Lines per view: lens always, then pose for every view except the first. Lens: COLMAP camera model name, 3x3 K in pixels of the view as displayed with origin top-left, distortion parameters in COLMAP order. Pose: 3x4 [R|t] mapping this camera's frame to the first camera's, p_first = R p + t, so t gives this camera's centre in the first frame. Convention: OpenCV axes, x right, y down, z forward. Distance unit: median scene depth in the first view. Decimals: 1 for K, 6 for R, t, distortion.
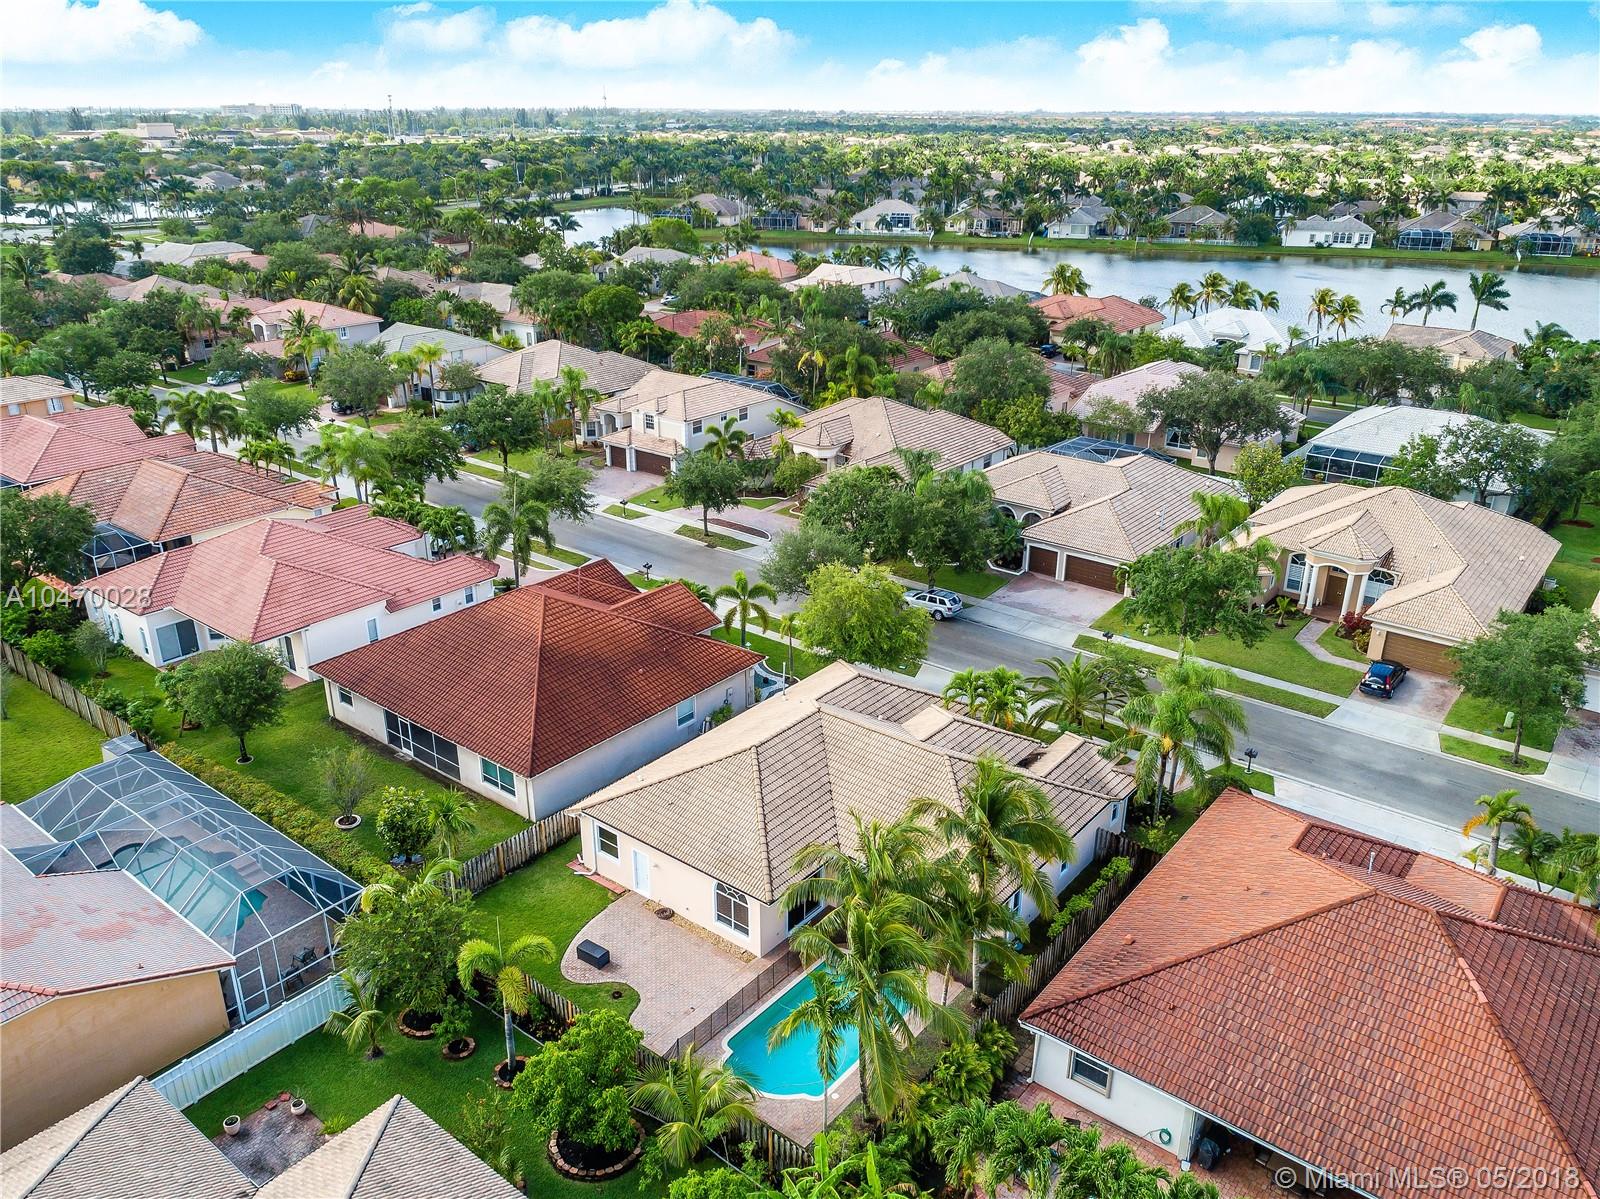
lens RADIAL K [[1191.9, 0, 805.4], [0, 1191.9, 639.7], [0, 0, 1]] dist [0.006652, -0.002143]
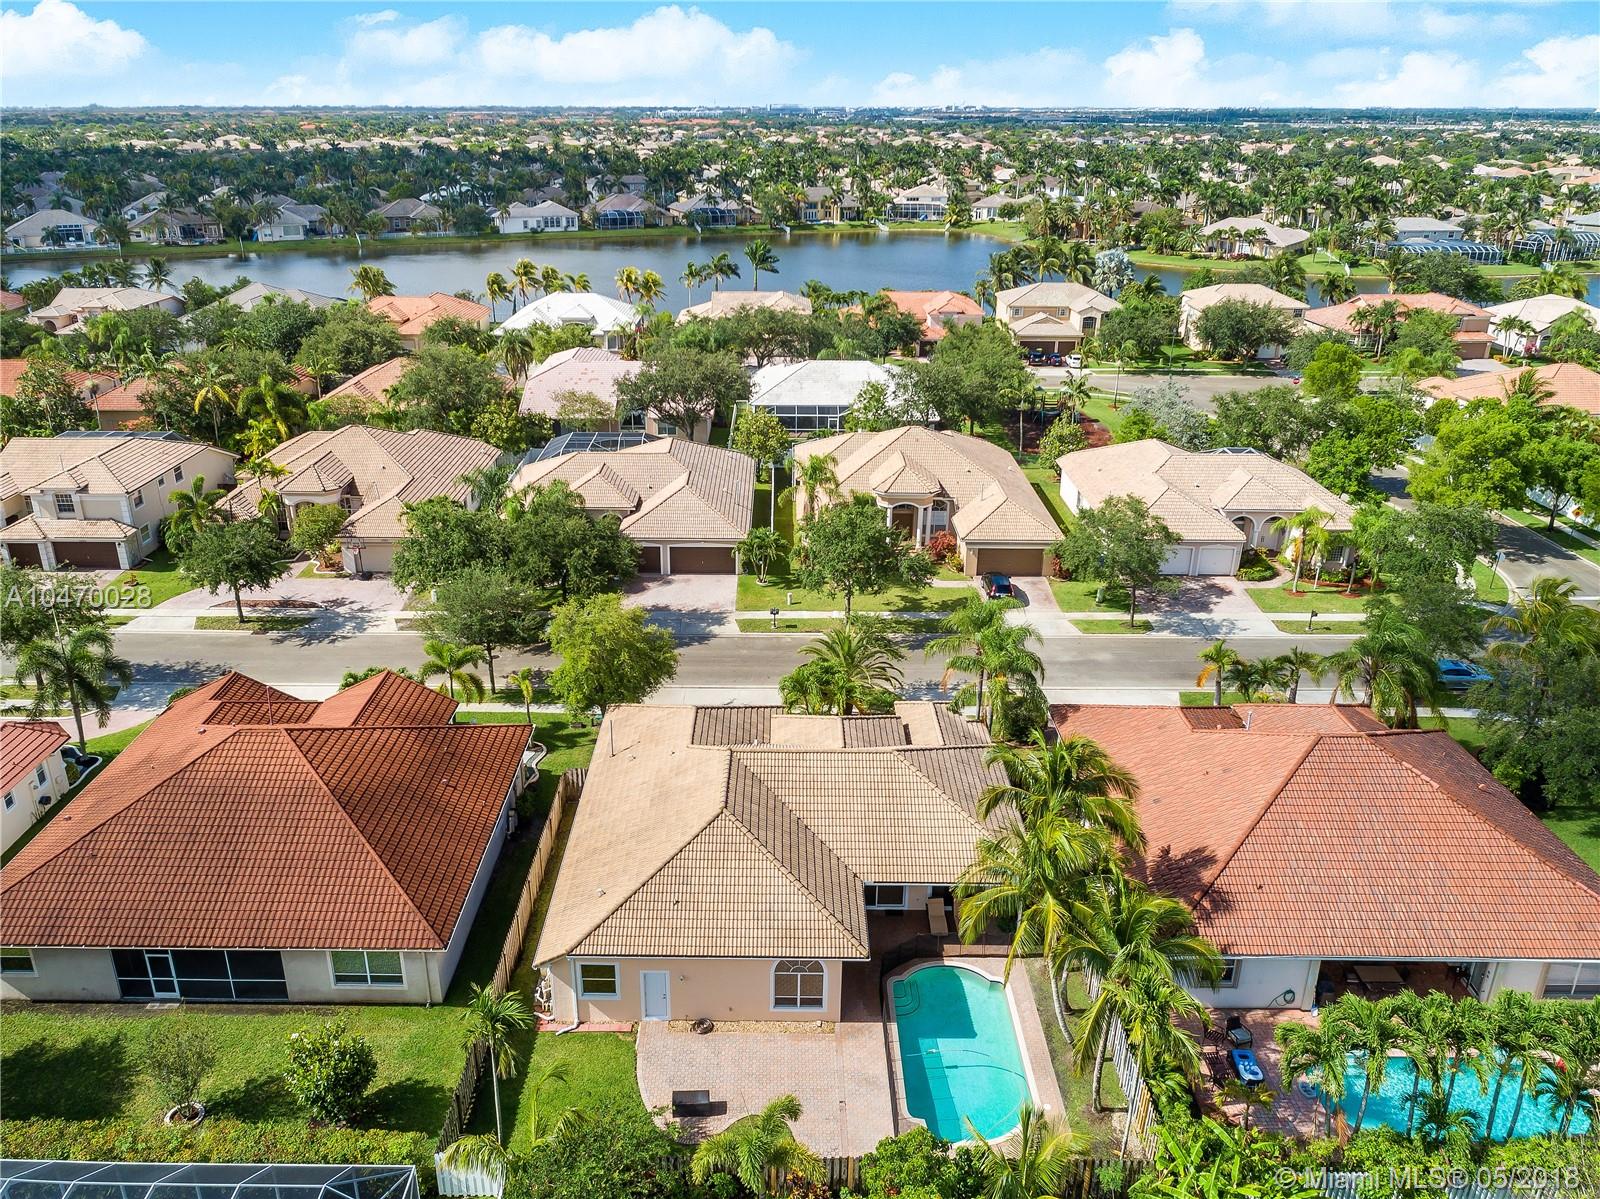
lens RADIAL K [[1228.1, 0, 756.9], [0, 1228.1, 602.3], [0, 0, 1]] dist [-0.006676, 0.004830]
pose [[0.790382, -0.235372, 0.565593, -0.239801], [0.253100, 0.966228, 0.048405, -0.045859], [-0.557885, 0.104893, 0.823263, 0.103134]]
